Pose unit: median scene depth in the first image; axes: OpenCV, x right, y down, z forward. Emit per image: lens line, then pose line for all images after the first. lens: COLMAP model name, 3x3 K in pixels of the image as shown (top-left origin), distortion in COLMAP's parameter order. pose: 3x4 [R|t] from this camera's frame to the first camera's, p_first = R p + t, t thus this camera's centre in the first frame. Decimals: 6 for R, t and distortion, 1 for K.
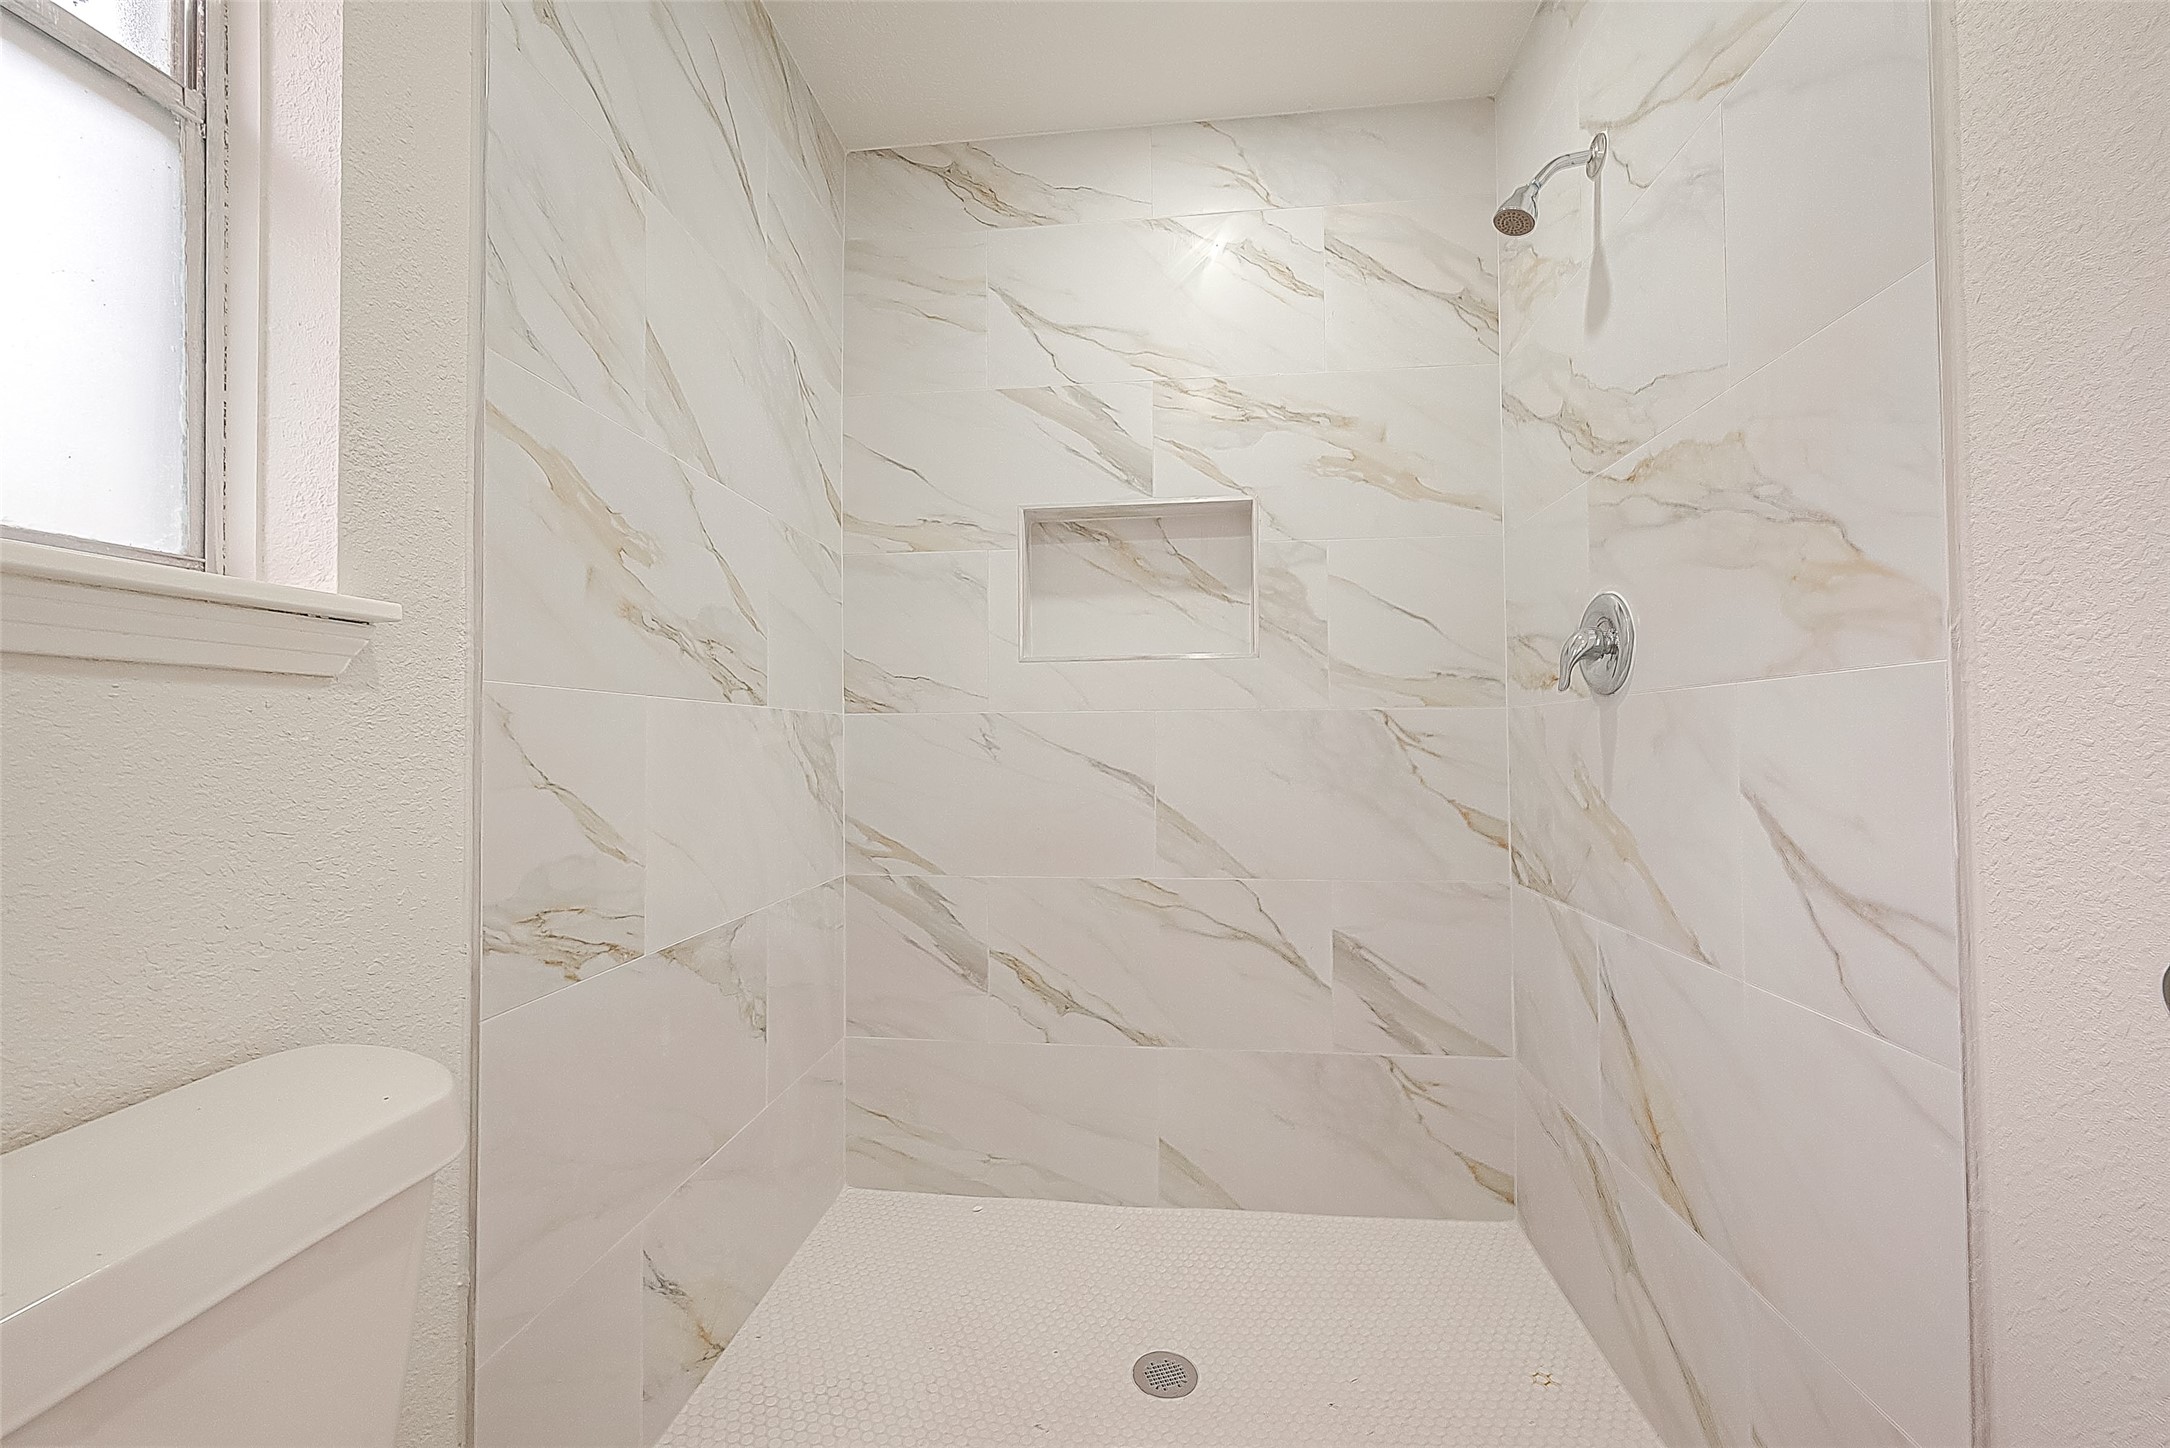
lens RADIAL K [[851.0, 0, 1084.2], [0, 851.0, 721.6], [0, 0, 1]] dist [-0.001041, 0.000061]
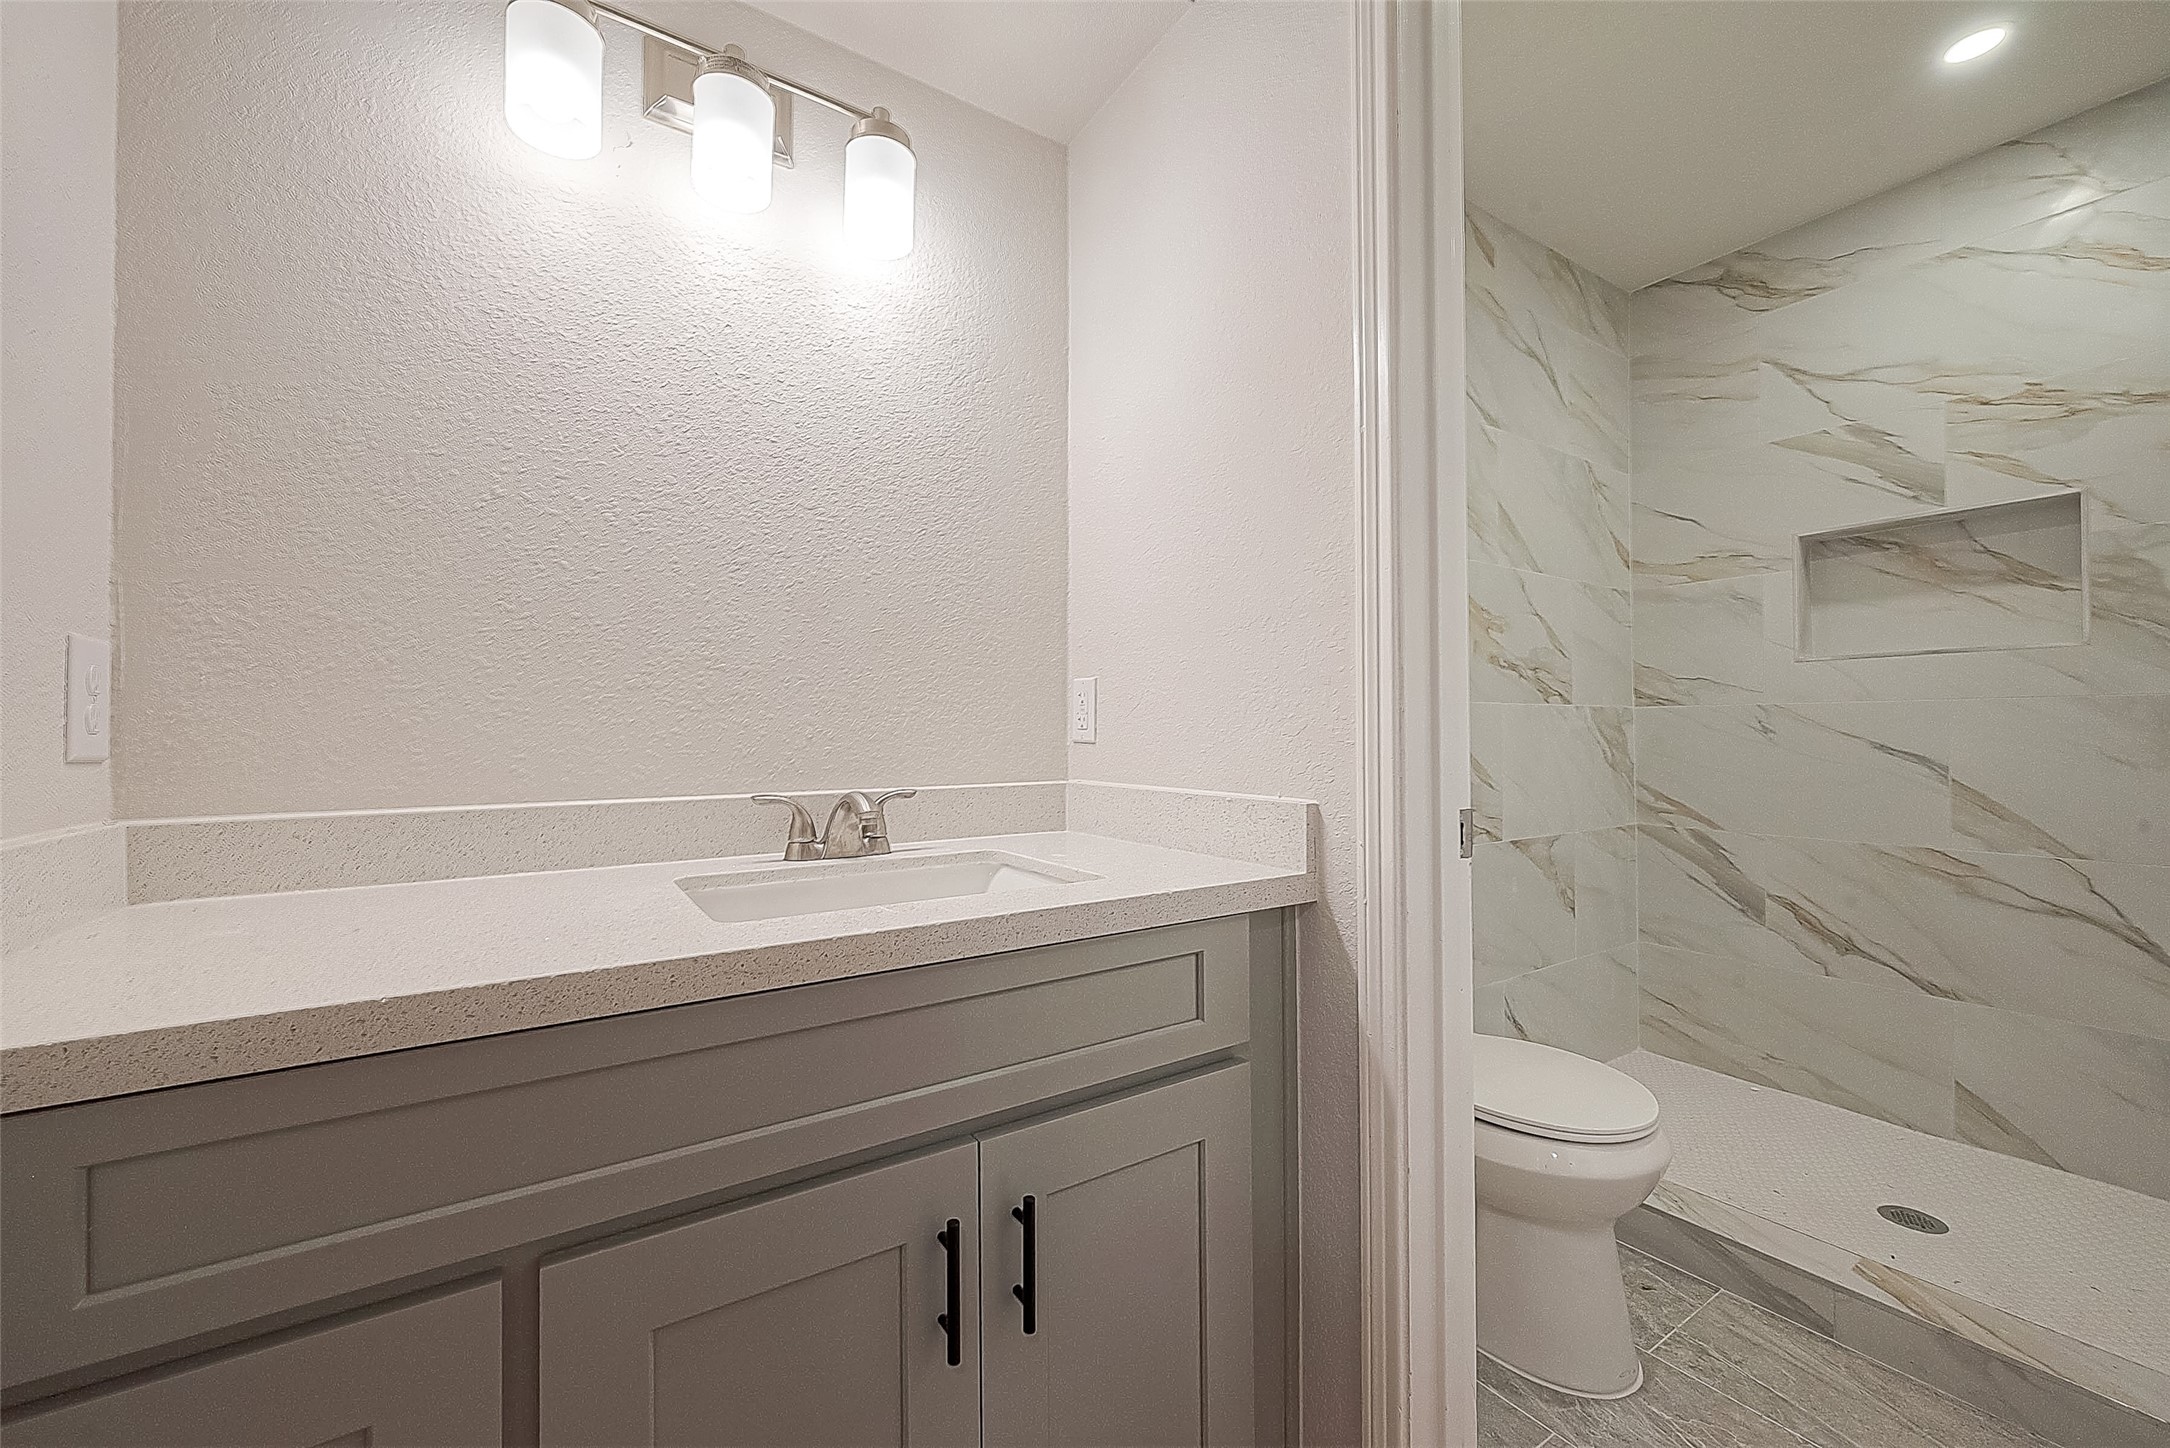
lens RADIAL K [[851.0, 0, 1084.2], [0, 851.0, 721.6], [0, 0, 1]] dist [-0.001041, 0.000061]
pose [[0.632506, -0.005133, -0.774539, 0.226882], [0.018688, 0.999788, 0.008635, -0.014457], [0.774330, -0.019936, 0.632468, -0.574956]]
